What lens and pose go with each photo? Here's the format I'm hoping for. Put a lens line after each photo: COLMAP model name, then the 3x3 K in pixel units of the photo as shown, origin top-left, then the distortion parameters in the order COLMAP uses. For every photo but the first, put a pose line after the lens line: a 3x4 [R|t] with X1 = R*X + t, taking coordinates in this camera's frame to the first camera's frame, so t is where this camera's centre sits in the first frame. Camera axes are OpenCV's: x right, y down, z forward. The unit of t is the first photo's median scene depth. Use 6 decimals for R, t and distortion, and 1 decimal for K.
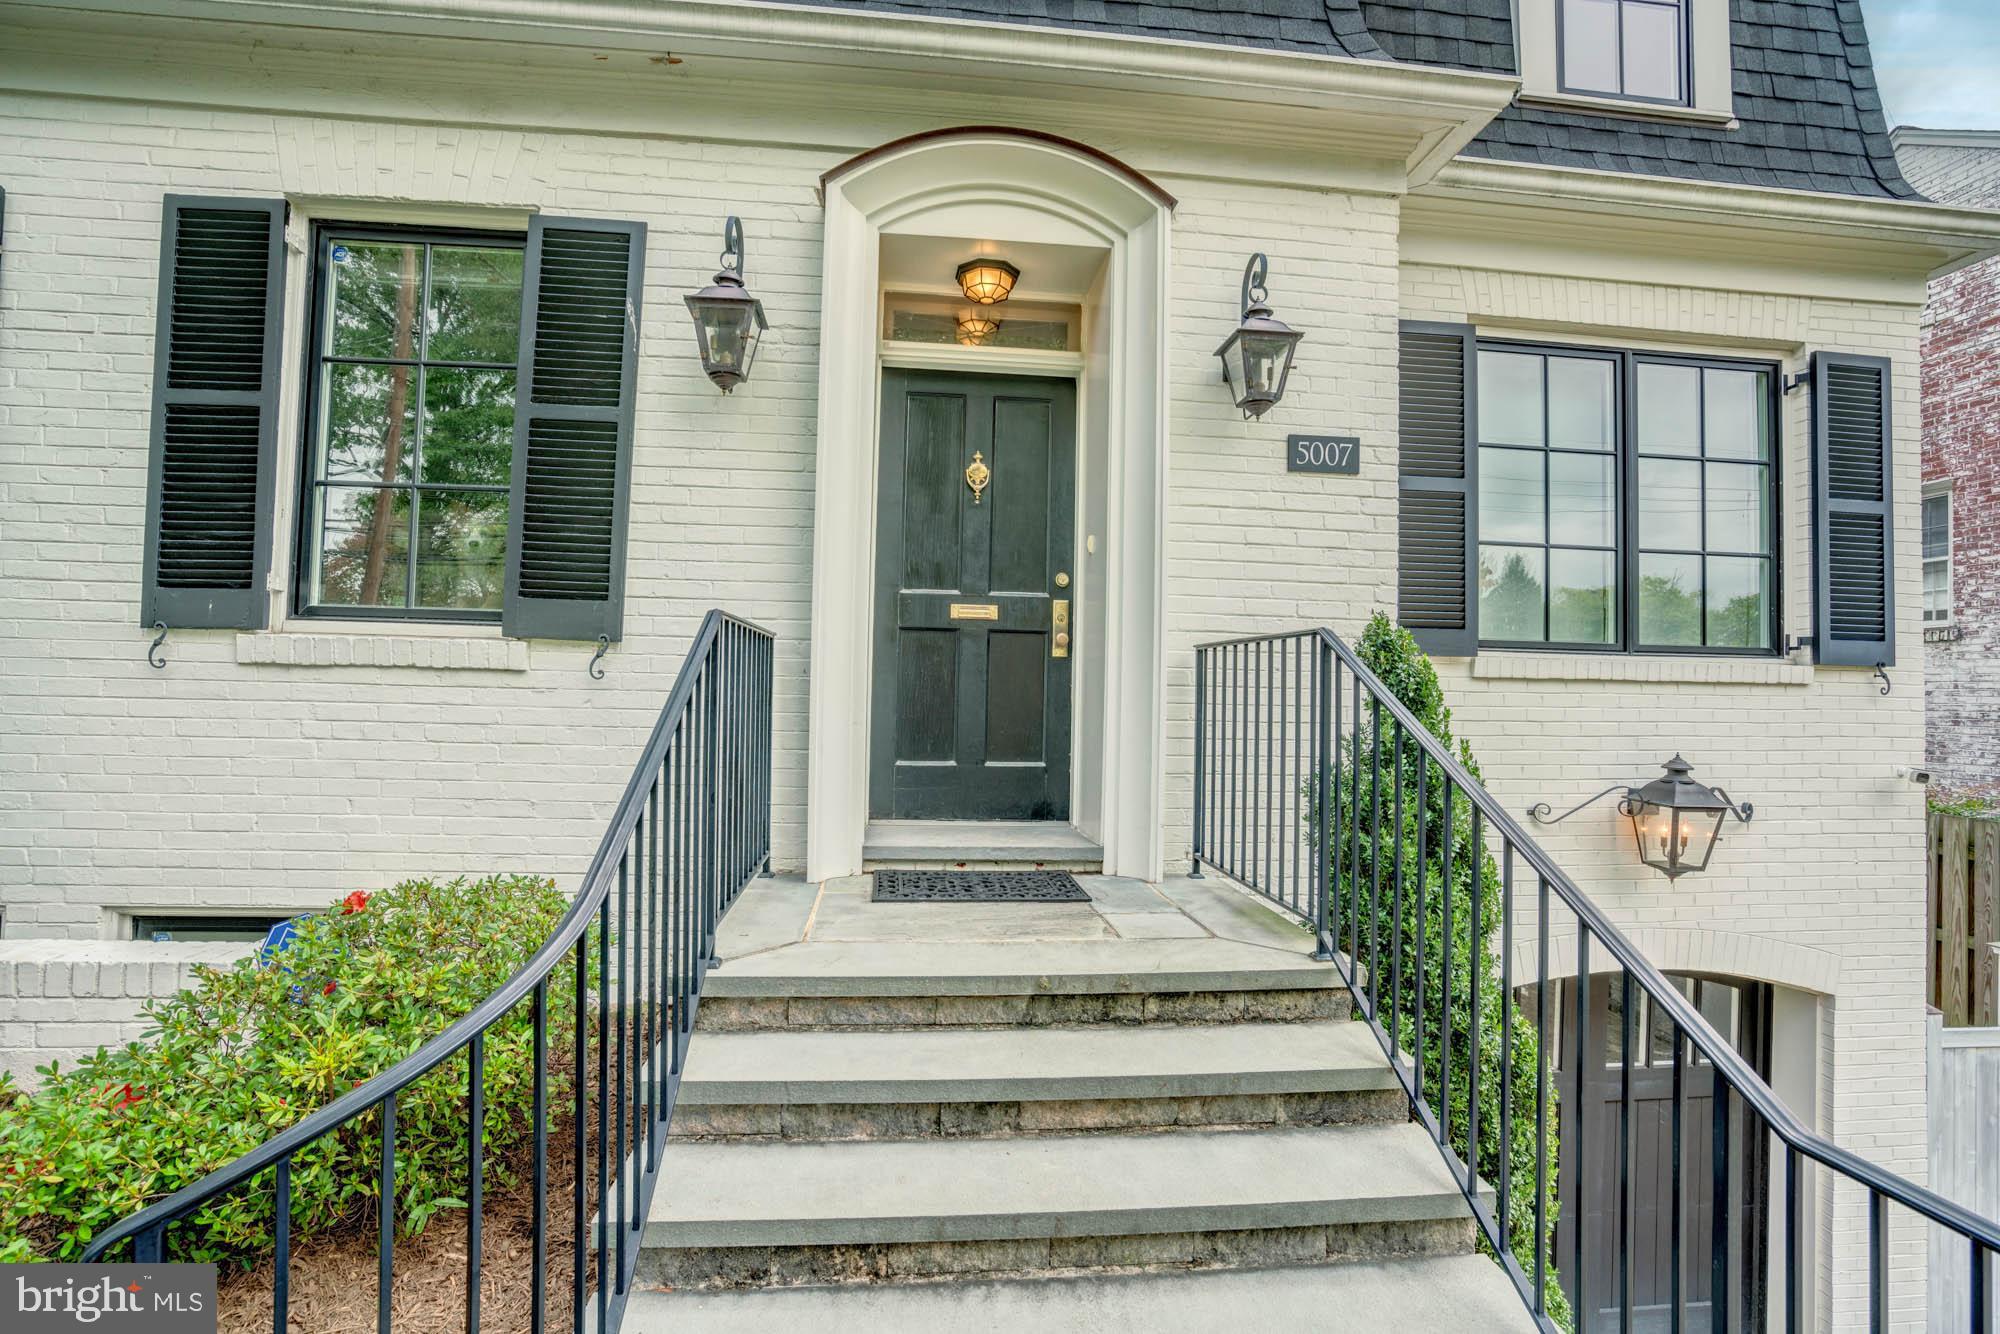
lens RADIAL K [[917.2, 0, 989.6], [0, 917.2, 670.6], [0, 0, 1]] dist [-0.053794, 0.021413]
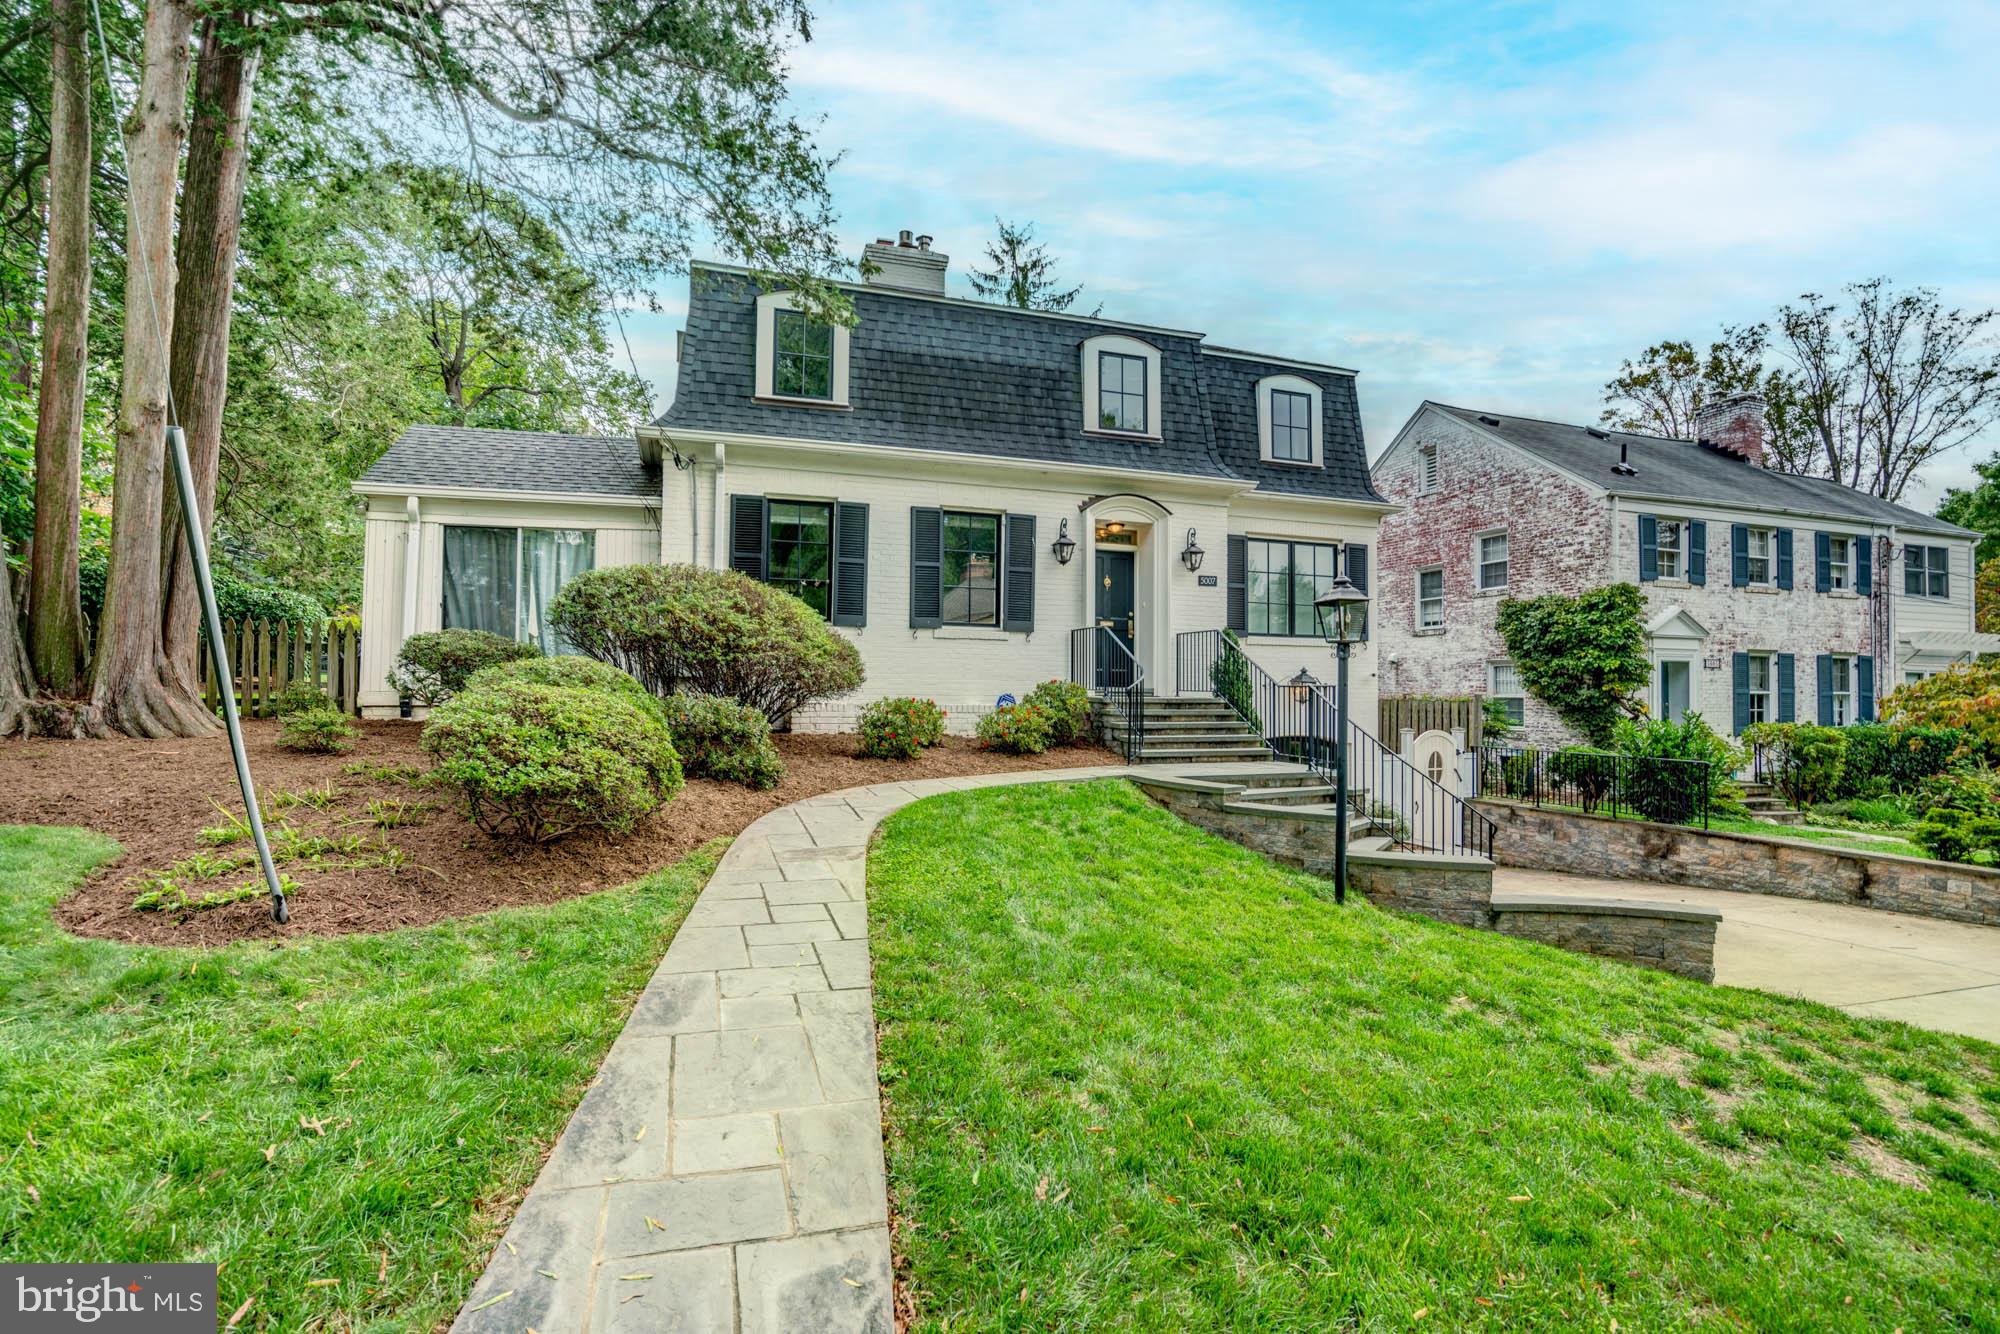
lens RADIAL K [[917.2, 0, 989.6], [0, 917.2, 670.6], [0, 0, 1]] dist [-0.053794, 0.021413]
pose [[0.979537, -0.009993, 0.201014, -1.227155], [0.010723, 0.999939, -0.002544, 0.121630], [-0.200977, 0.004648, 0.979585, -2.403508]]
